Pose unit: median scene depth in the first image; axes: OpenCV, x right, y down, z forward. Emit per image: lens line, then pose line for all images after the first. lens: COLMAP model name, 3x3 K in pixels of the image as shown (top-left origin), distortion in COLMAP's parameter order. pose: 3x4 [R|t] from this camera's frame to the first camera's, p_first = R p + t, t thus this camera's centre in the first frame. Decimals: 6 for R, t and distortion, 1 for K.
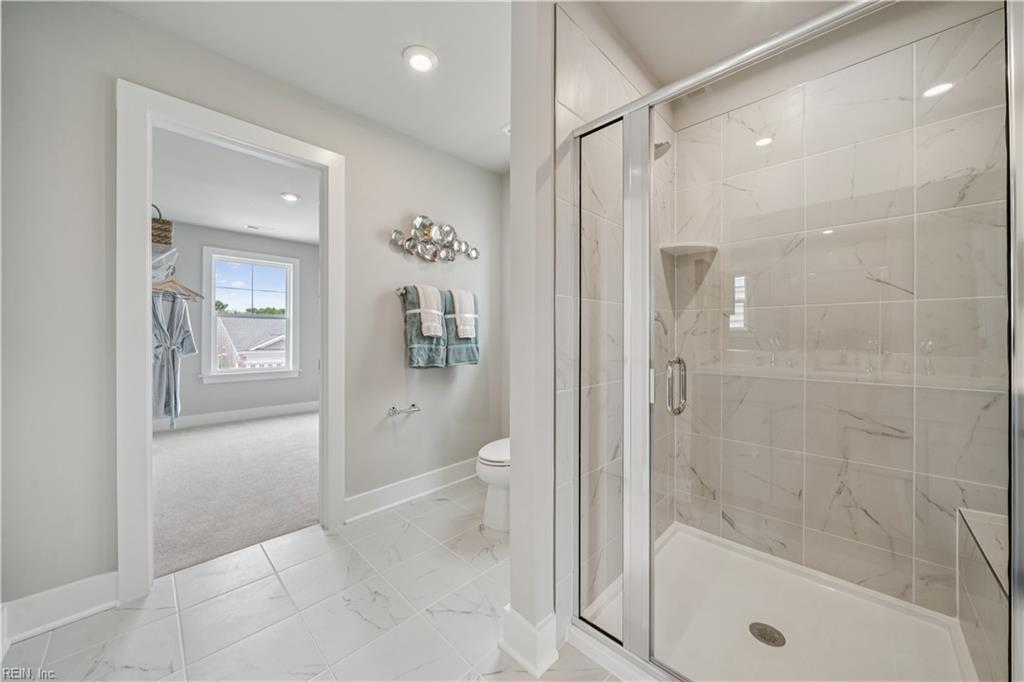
lens RADIAL K [[361.2, 0, 508.8], [0, 361.2, 337.5], [0, 0, 1]] dist [-0.003148, 0.000048]
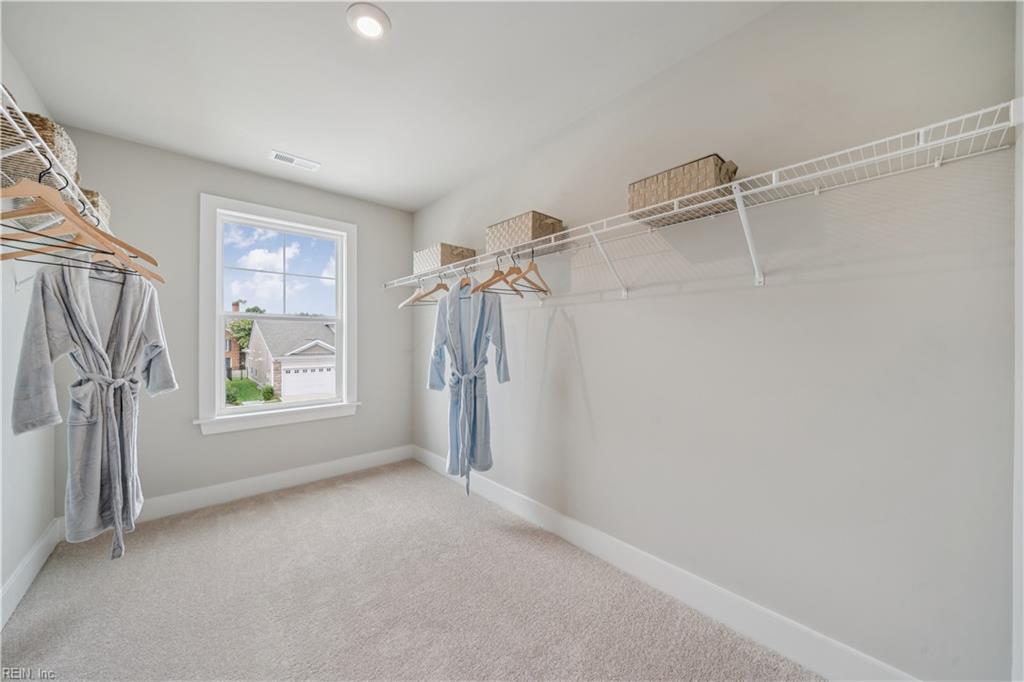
lens RADIAL K [[361.2, 0, 507.6], [0, 361.2, 339.4], [0, 0, 1]] dist [-0.003148, 0.000048]
pose [[0.997498, -0.003727, -0.070590, -0.397951], [0.003479, 0.999987, -0.003638, -0.023660], [0.070602, 0.003383, 0.997499, 0.569924]]
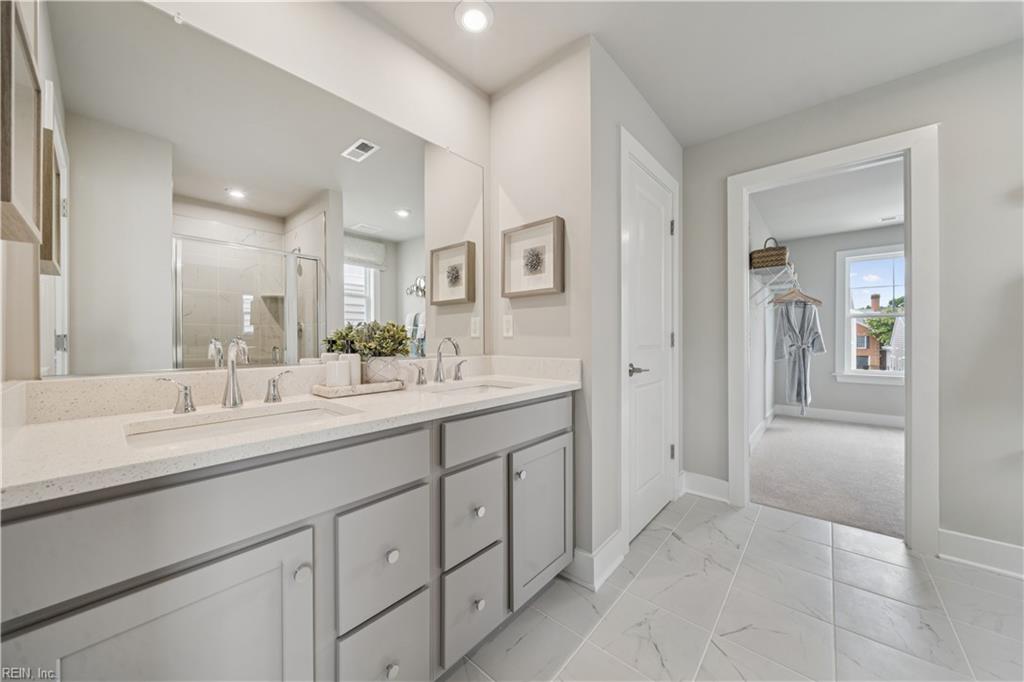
lens RADIAL K [[361.2, 0, 508.7], [0, 361.2, 340.2], [0, 0, 1]] dist [-0.003148, 0.000048]
pose [[0.058540, 0.002051, -0.998283, 0.187275], [0.001458, 0.999997, 0.002140, 0.002589], [0.998284, -0.001581, 0.058537, -0.031077]]
